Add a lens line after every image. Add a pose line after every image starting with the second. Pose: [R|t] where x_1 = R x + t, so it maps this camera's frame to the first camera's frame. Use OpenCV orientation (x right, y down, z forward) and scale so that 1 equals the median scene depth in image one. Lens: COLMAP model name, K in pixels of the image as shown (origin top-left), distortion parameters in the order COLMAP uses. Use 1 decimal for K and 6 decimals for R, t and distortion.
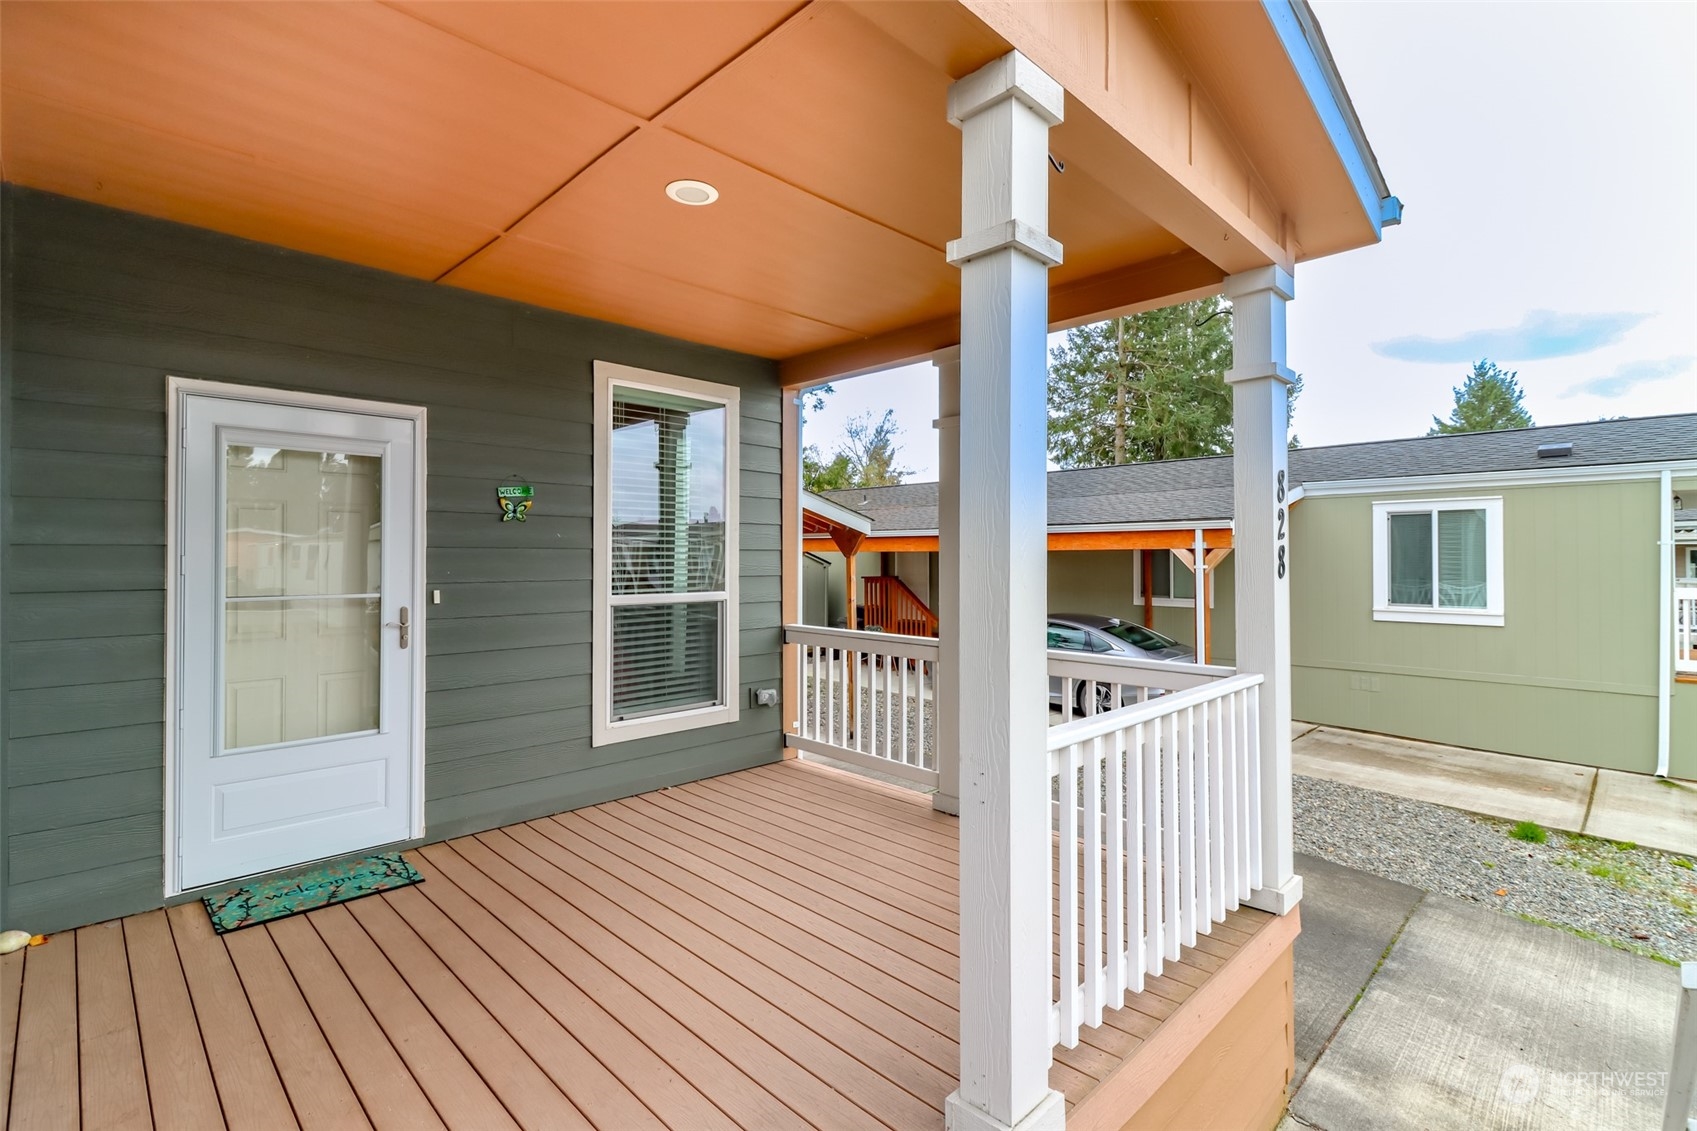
lens RADIAL K [[774.1, 0, 859.9], [0, 774.1, 556.5], [0, 0, 1]] dist [0.011023, -0.003657]
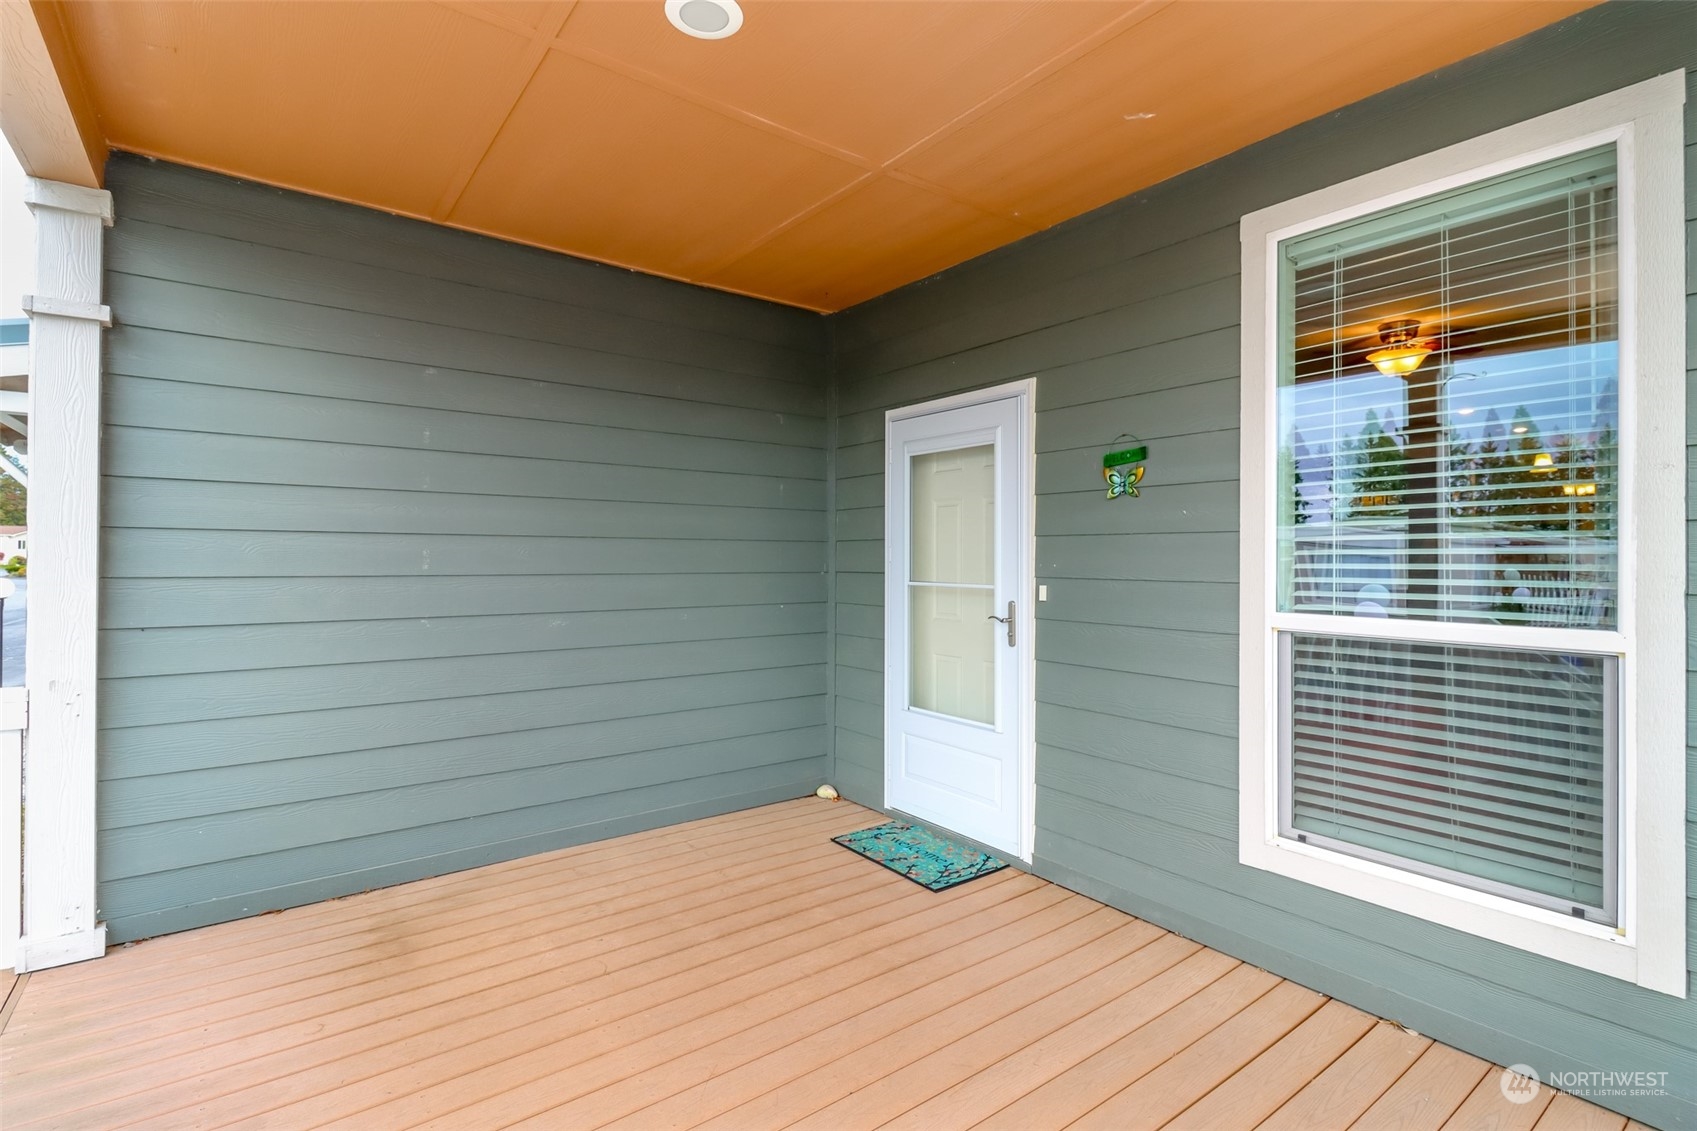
lens RADIAL K [[774.1, 0, 849.0], [0, 774.1, 557.7], [0, 0, 1]] dist [0.011023, -0.003657]
pose [[-0.128095, -0.002261, -0.991759, 0.329237], [-0.004639, 0.999988, -0.001680, 0.014730], [0.991751, 0.004385, -0.128104, 0.877810]]
